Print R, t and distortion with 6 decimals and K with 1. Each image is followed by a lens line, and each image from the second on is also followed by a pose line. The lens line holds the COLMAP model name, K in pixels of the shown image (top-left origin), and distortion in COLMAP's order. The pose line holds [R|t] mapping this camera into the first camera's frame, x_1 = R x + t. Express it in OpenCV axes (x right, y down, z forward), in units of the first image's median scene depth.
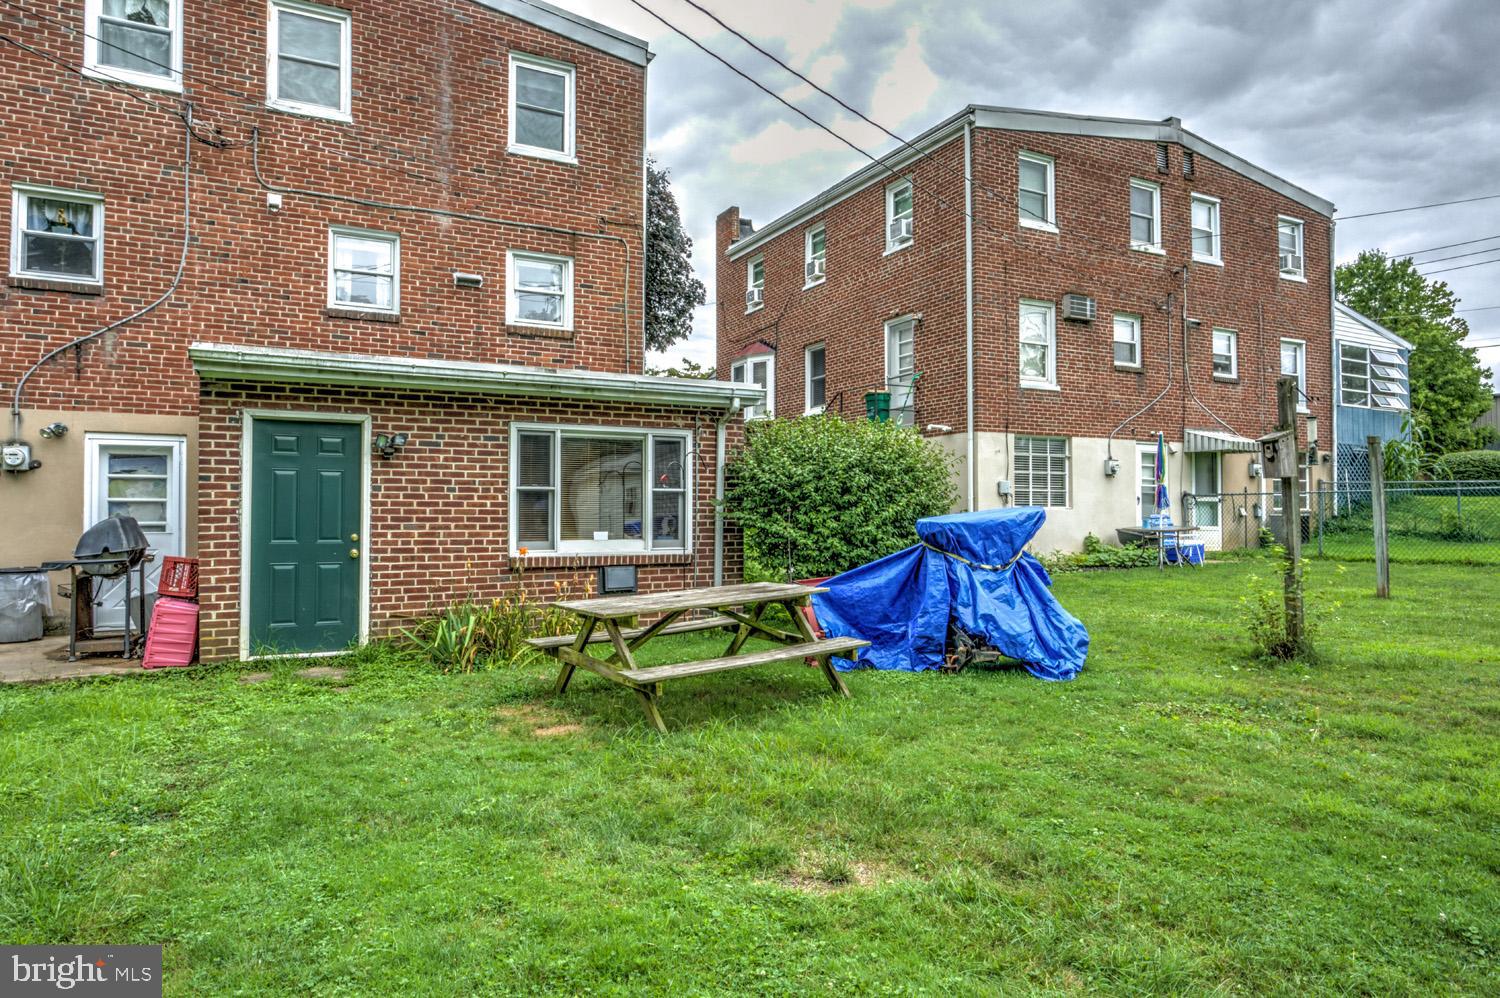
lens RADIAL K [[937.4, 0, 749.8], [0, 937.4, 496.9], [0, 0, 1]] dist [-0.006022, -0.001343]
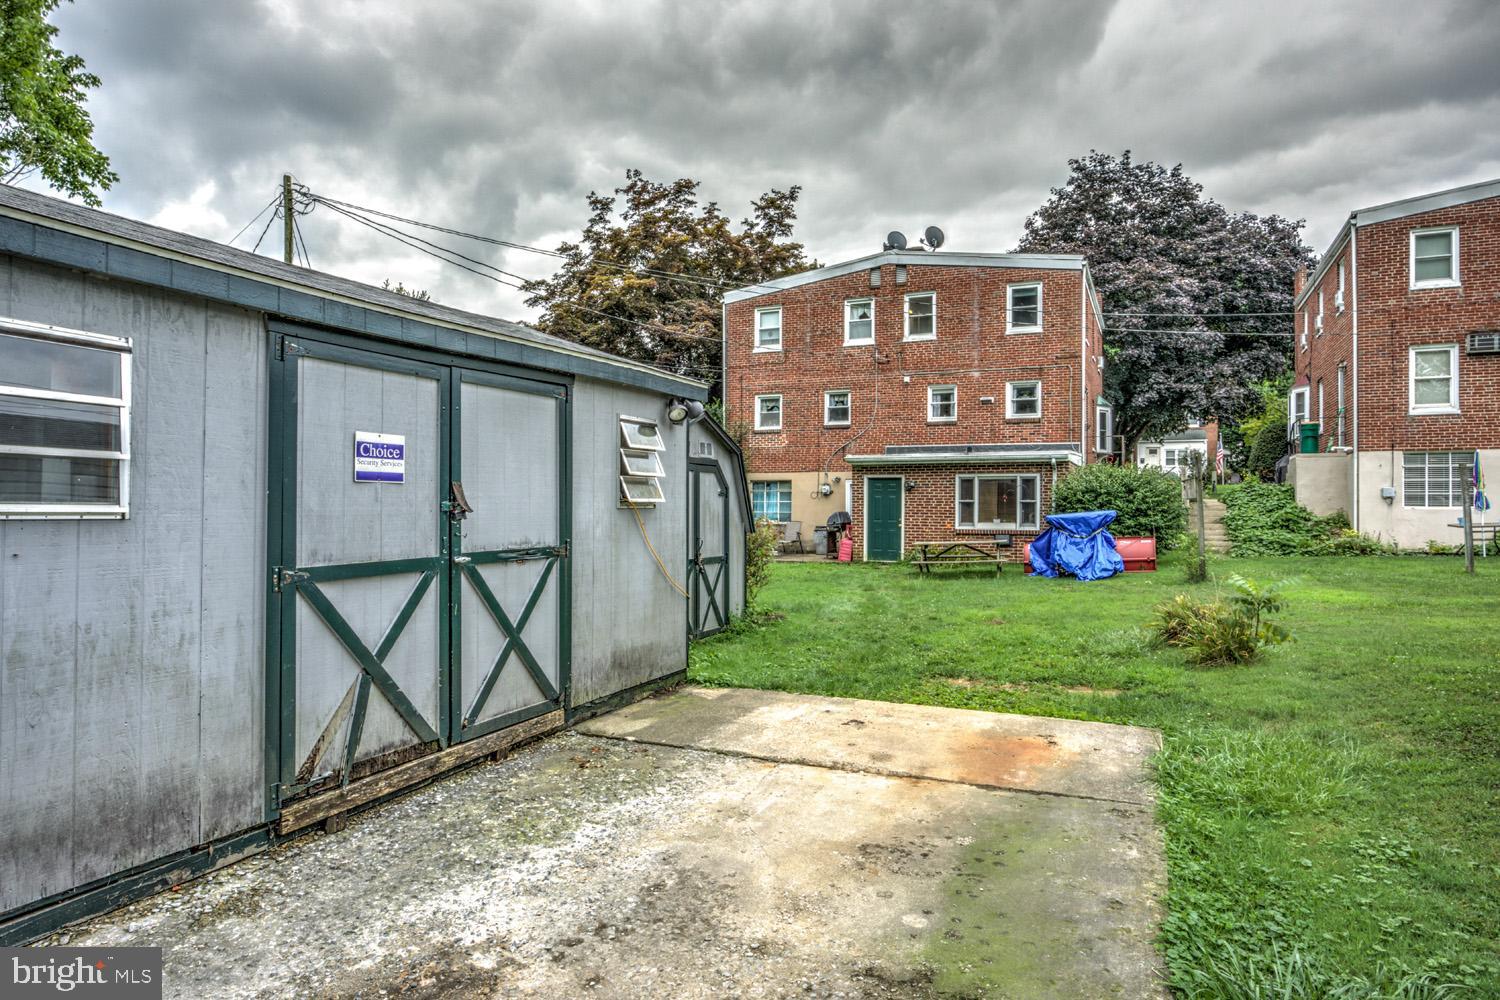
lens RADIAL K [[906.5, 0, 749.6], [0, 906.5, 499.6], [0, 0, 1]] dist [-0.000826, -0.000189]
pose [[0.603701, -0.001452, -0.797210, 1.189935], [0.014108, 0.999861, 0.008863, -0.037996], [0.797086, -0.016598, 0.603637, -0.789737]]
